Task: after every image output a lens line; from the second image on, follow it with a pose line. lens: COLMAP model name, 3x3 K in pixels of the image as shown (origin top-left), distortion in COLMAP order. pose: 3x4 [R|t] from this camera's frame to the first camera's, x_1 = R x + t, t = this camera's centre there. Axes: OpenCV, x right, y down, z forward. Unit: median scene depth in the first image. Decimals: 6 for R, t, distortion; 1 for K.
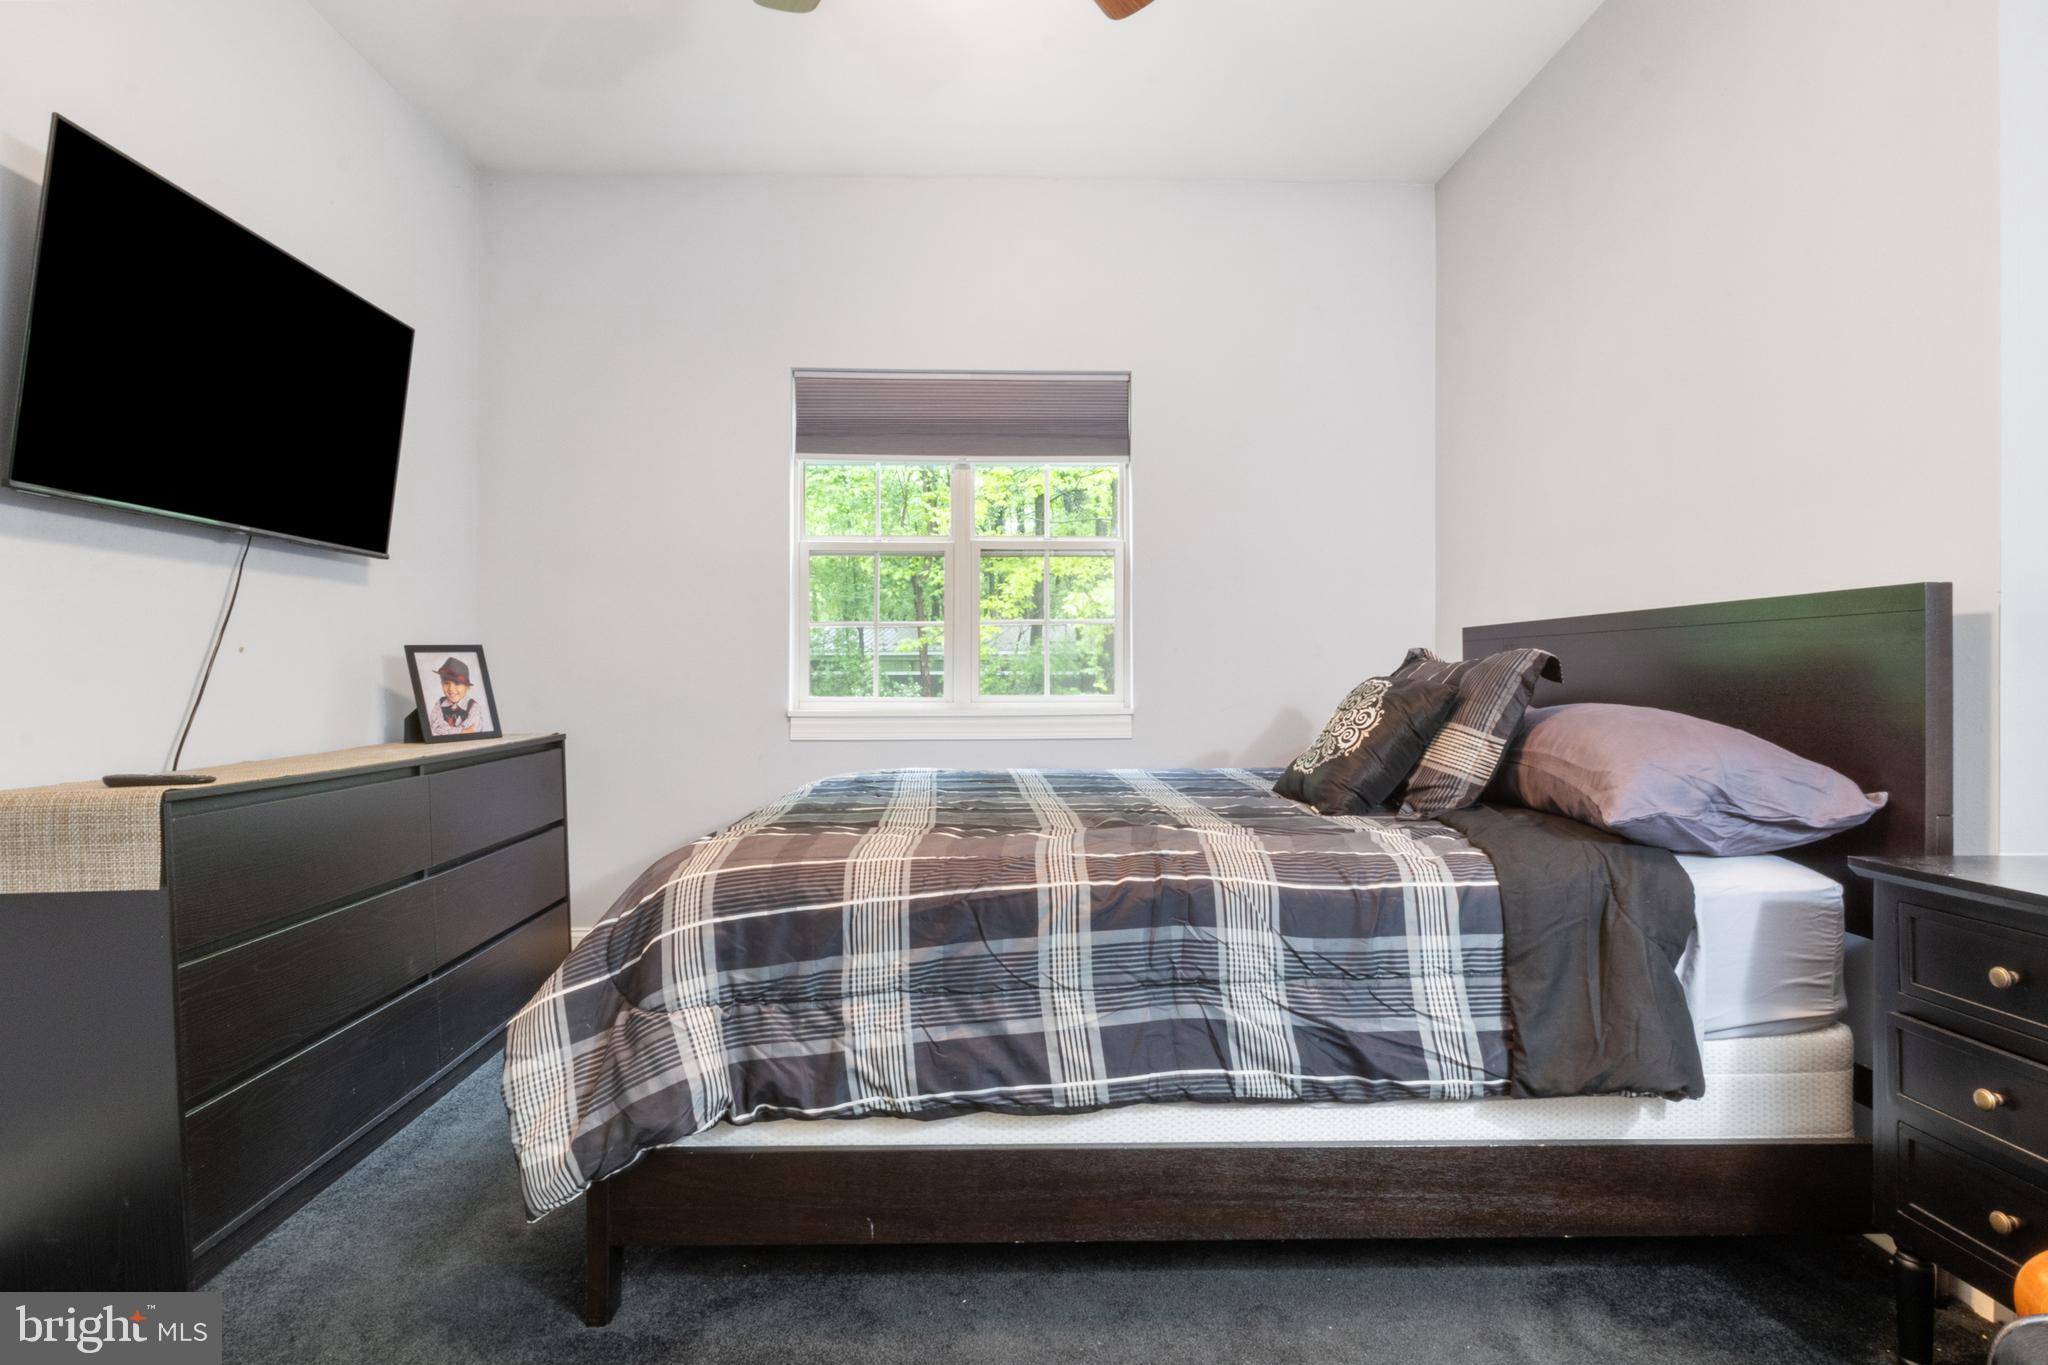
lens RADIAL K [[1034.4, 0, 1018.9], [0, 1034.4, 680.0], [0, 0, 1]] dist [-0.006086, 0.001482]
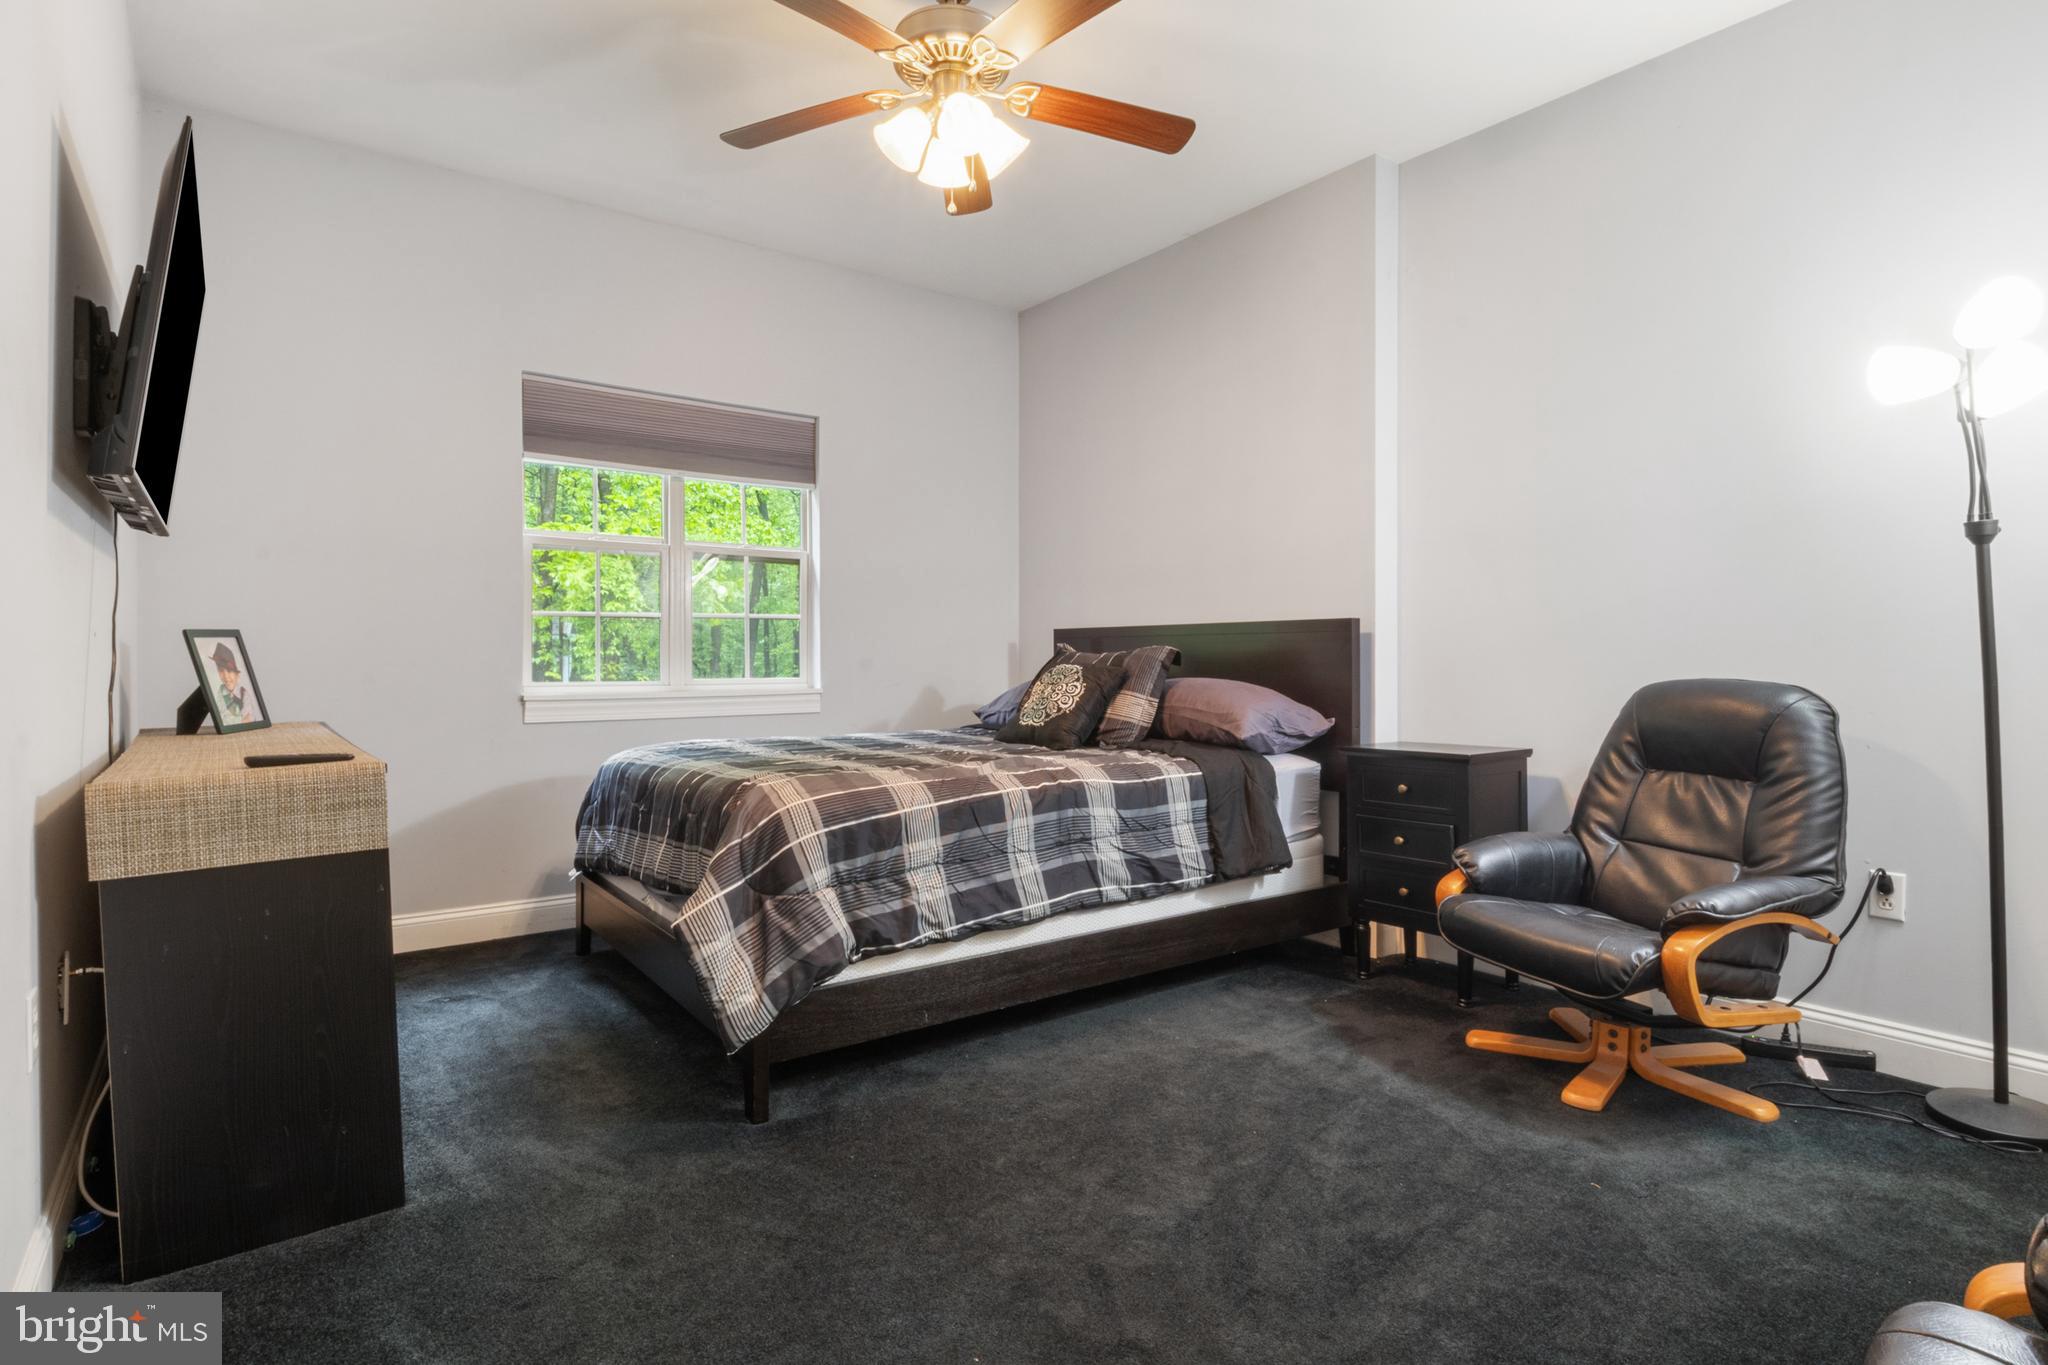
lens RADIAL K [[1034.4, 0, 1027.1], [0, 1034.4, 668.3], [0, 0, 1]] dist [-0.006086, 0.001482]
pose [[0.816256, -0.004327, 0.577674, -0.898467], [0.002809, 0.999990, 0.003521, 0.000280], [-0.577683, -0.001251, 0.816260, -0.352061]]
